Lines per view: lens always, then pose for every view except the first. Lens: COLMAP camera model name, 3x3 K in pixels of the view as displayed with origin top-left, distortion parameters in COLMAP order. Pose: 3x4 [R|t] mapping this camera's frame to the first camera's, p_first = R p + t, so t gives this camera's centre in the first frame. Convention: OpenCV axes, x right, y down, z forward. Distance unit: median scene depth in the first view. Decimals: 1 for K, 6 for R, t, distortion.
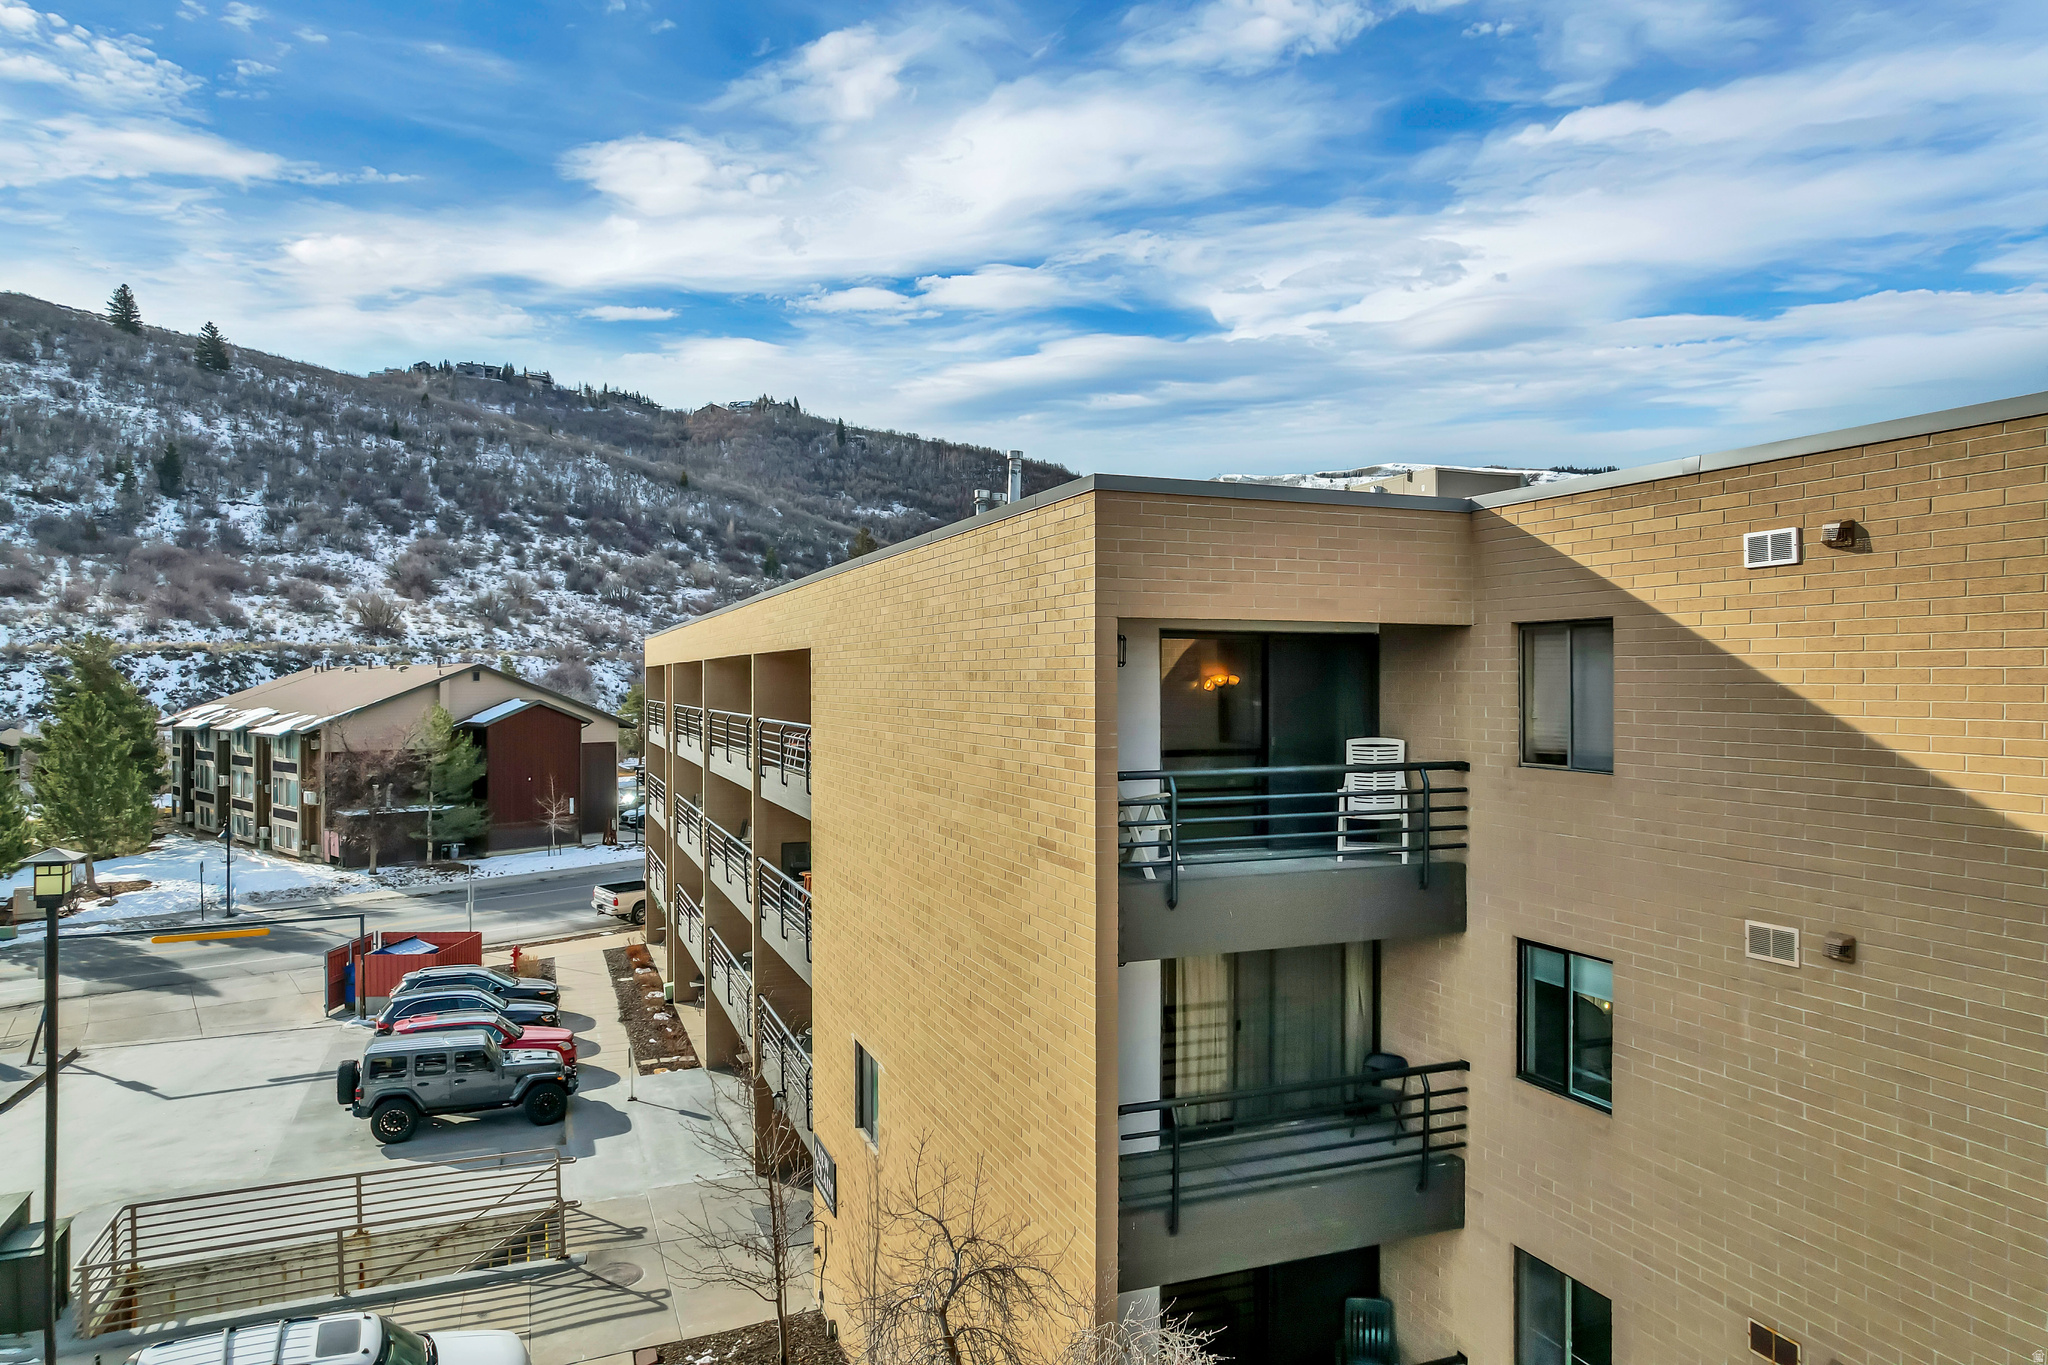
lens RADIAL K [[1307.4, 0, 1034.9], [0, 1307.4, 677.5], [0, 0, 1]] dist [-0.078091, 0.072472]
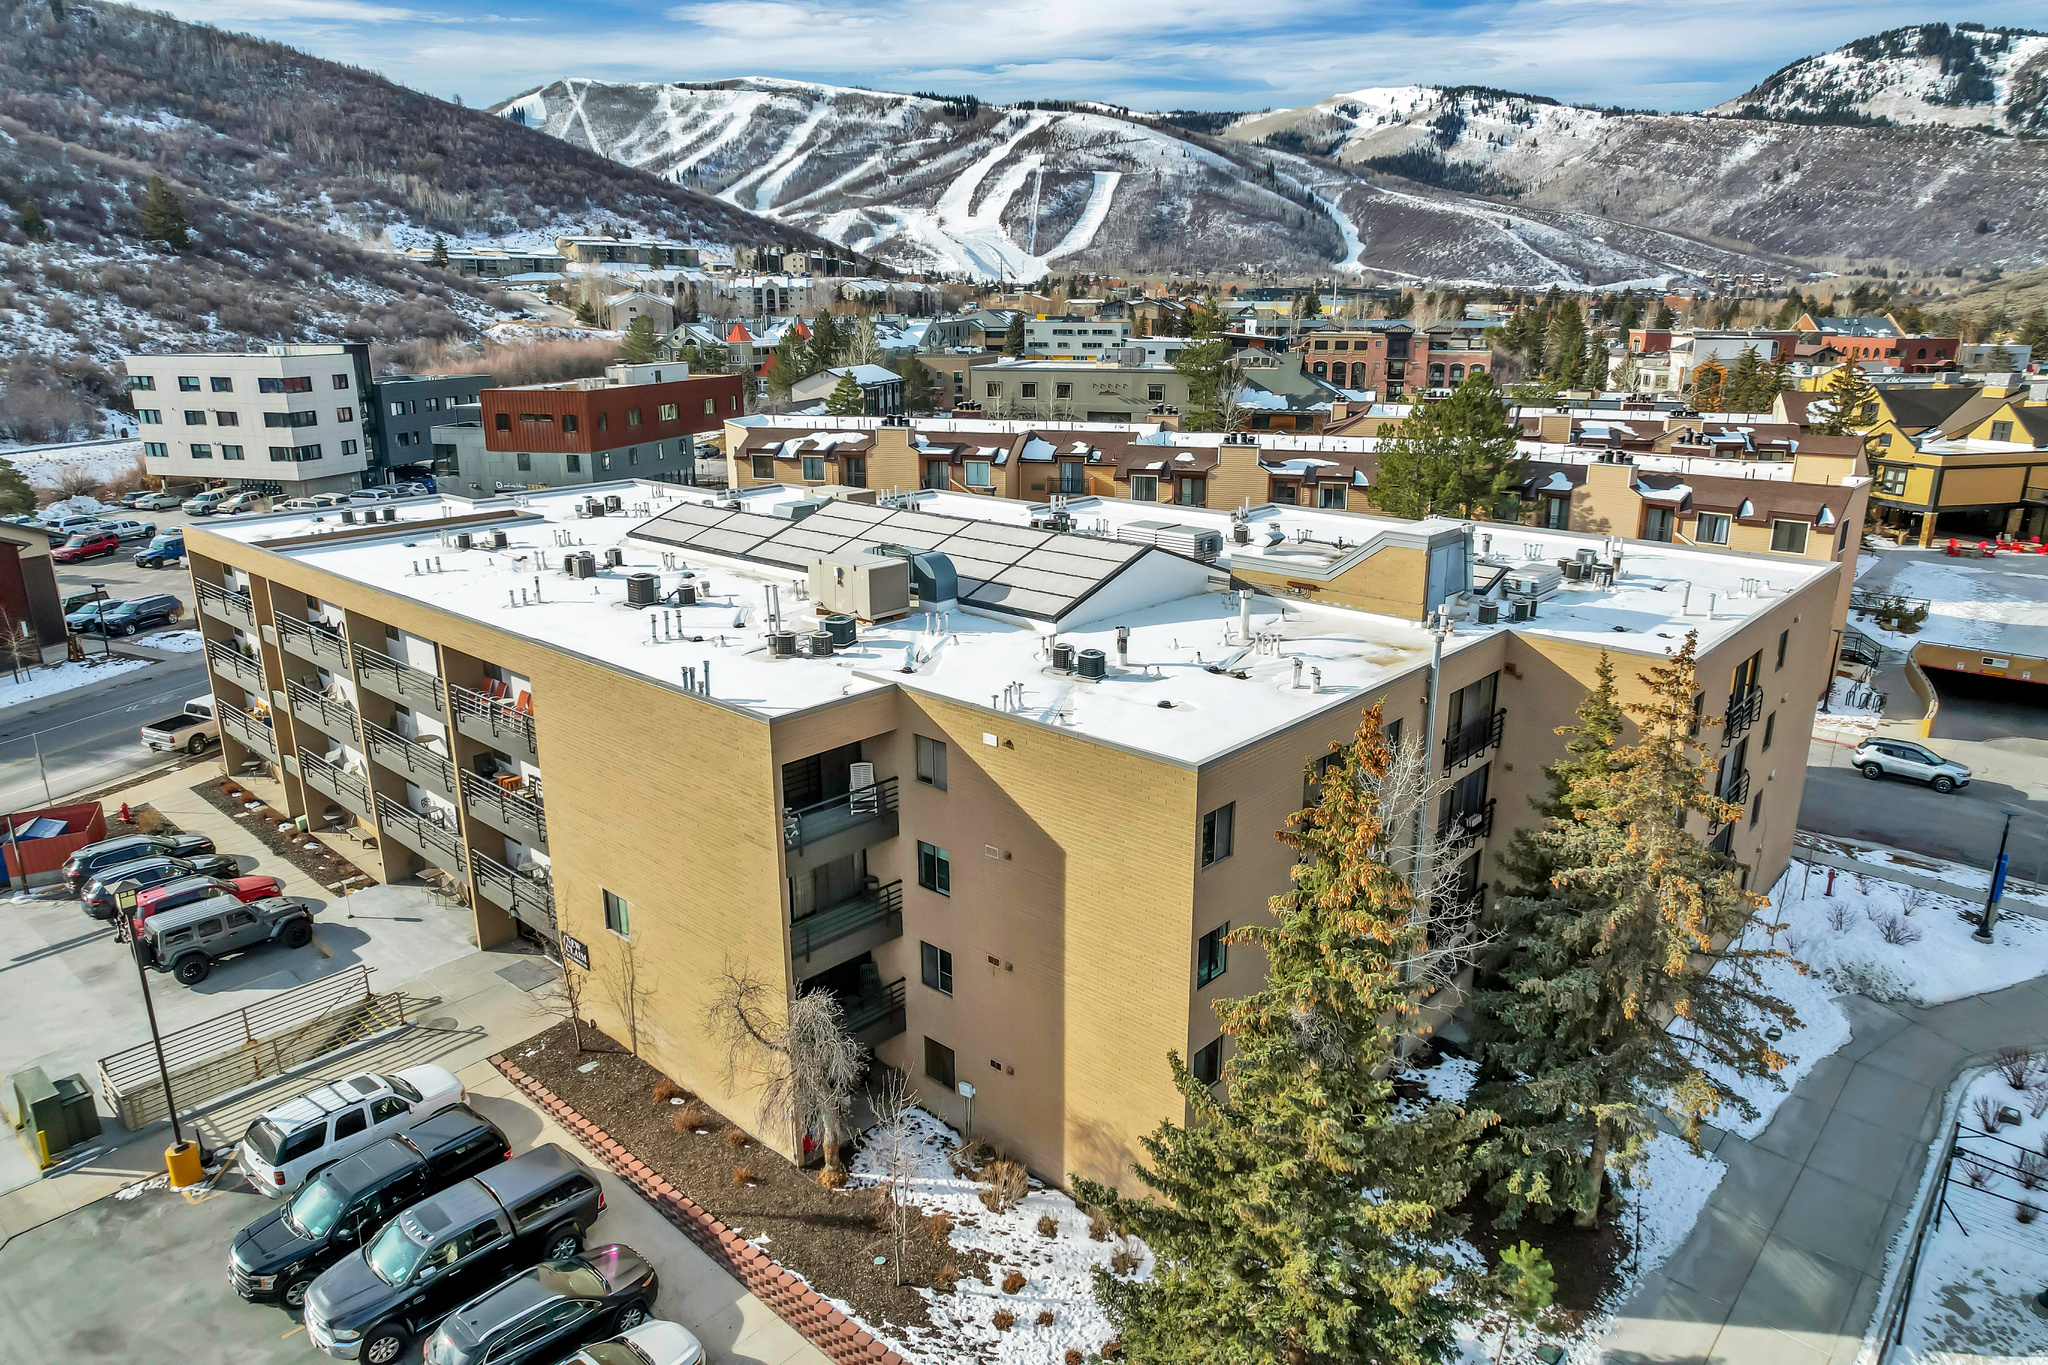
lens RADIAL K [[1307.4, 0, 1034.9], [0, 1307.4, 677.5], [0, 0, 1]] dist [-0.078091, 0.072472]
pose [[0.893500, -0.124334, 0.431508, -0.260325], [0.000269, 0.961054, 0.276359, -0.414822], [-0.449063, -0.246811, 0.858736, -0.658734]]
